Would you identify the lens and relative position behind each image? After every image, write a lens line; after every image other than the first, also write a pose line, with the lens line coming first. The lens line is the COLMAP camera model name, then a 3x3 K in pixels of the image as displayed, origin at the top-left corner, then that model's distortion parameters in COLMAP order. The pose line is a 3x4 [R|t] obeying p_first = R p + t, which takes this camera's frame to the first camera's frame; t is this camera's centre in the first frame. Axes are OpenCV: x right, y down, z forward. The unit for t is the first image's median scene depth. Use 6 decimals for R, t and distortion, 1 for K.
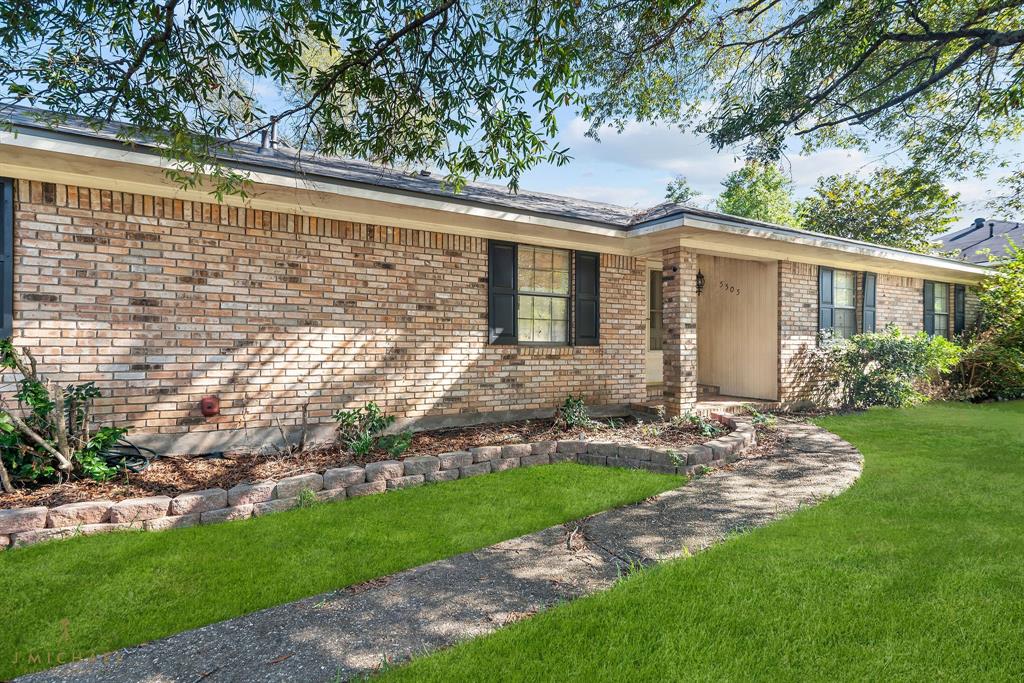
lens RADIAL K [[471.3, 0, 511.2], [0, 471.3, 345.7], [0, 0, 1]] dist [0.020034, -0.003212]
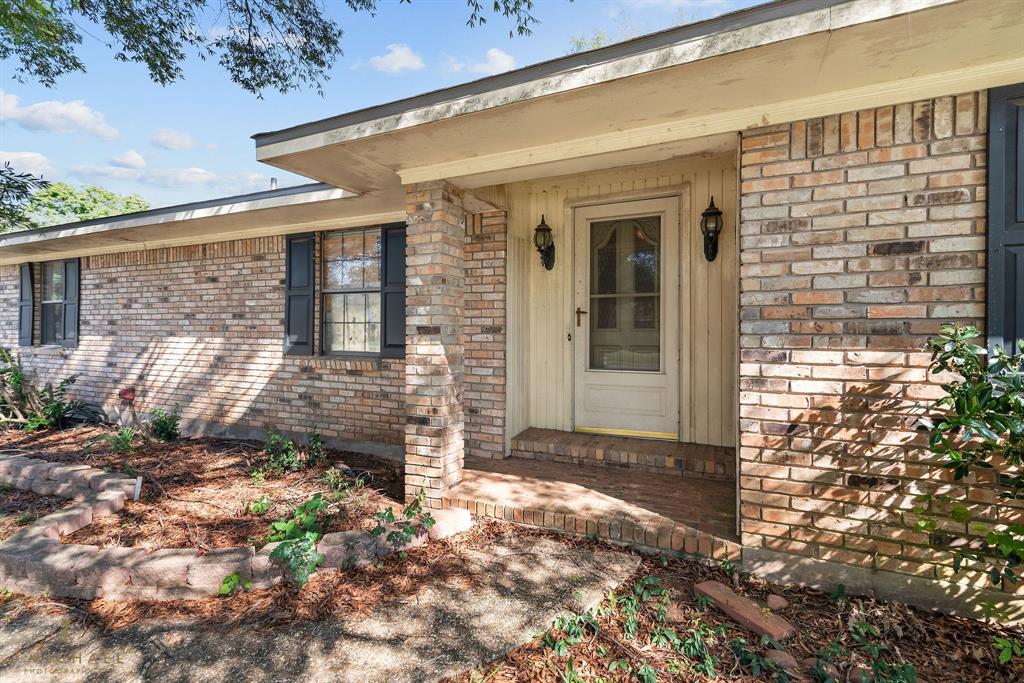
lens RADIAL K [[471.3, 0, 511.9], [0, 471.3, 336.8], [0, 0, 1]] dist [0.020034, -0.003212]
pose [[0.597660, 0.002737, -0.801745, 0.867755], [-0.004370, 0.999990, 0.000156, -0.035274], [0.801738, 0.003410, 0.597666, 0.768998]]
